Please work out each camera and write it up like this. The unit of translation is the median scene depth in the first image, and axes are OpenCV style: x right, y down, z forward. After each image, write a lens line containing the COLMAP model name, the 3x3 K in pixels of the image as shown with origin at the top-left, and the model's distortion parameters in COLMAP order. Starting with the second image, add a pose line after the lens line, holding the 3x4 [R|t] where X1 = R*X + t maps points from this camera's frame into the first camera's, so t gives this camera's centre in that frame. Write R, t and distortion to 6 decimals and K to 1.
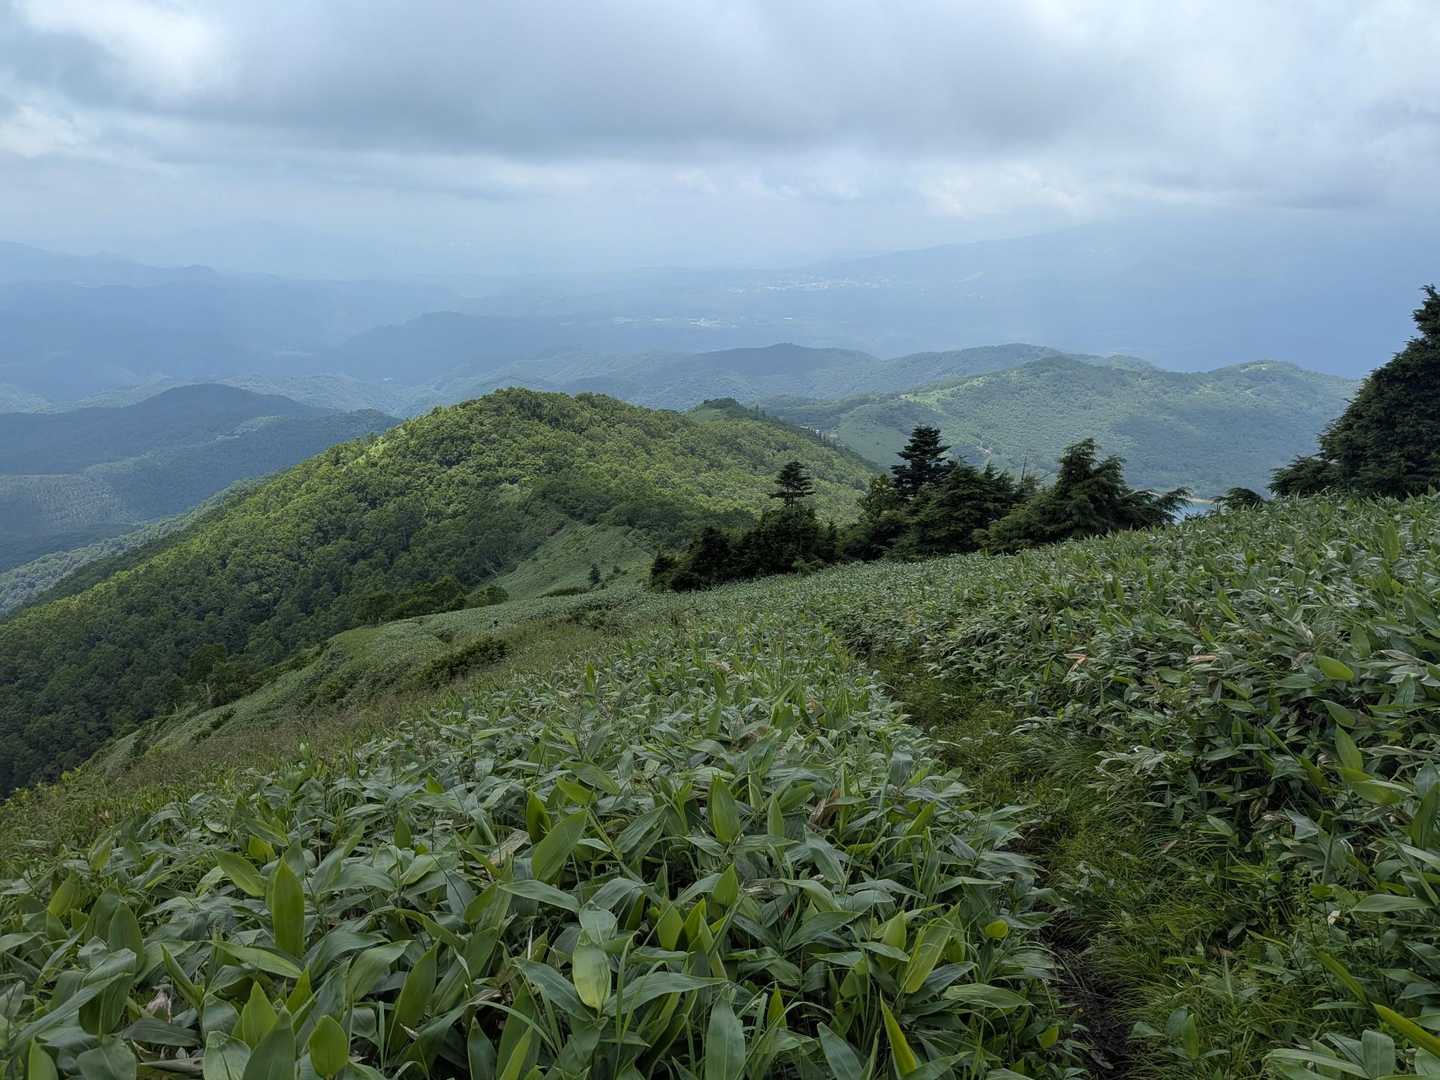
lens RADIAL K [[1391.6, 0, 720.0], [0, 1391.6, 540.0], [0, 0, 1]] dist [0.002305, 0.000875]
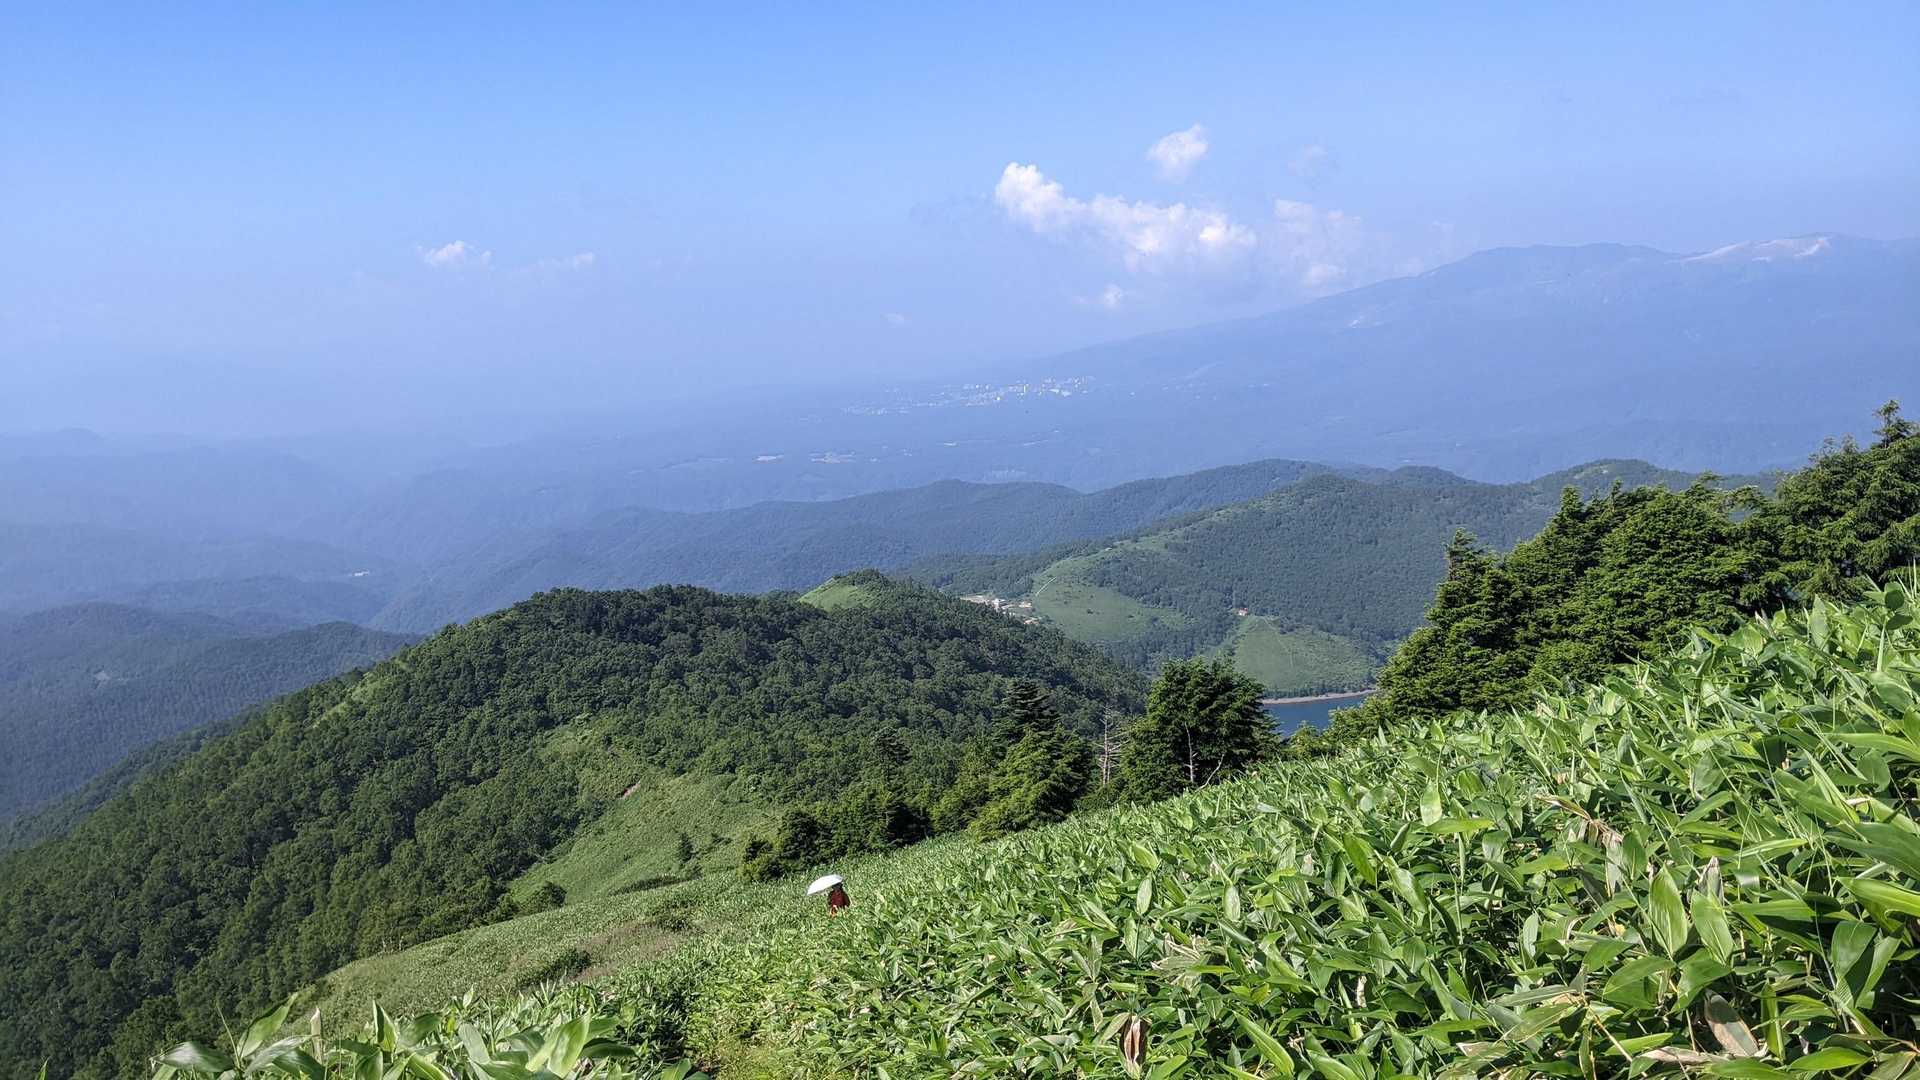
lens RADIAL K [[1409.3, 0, 960.0], [0, 1409.3, 540.0], [0, 0, 1]] dist [0.028694, -0.000809]
pose [[0.991131, -0.061096, 0.118011, -0.027118], [0.082557, 0.978973, -0.186538, 0.018253], [-0.104133, 0.194626, 0.975334, 0.253362]]
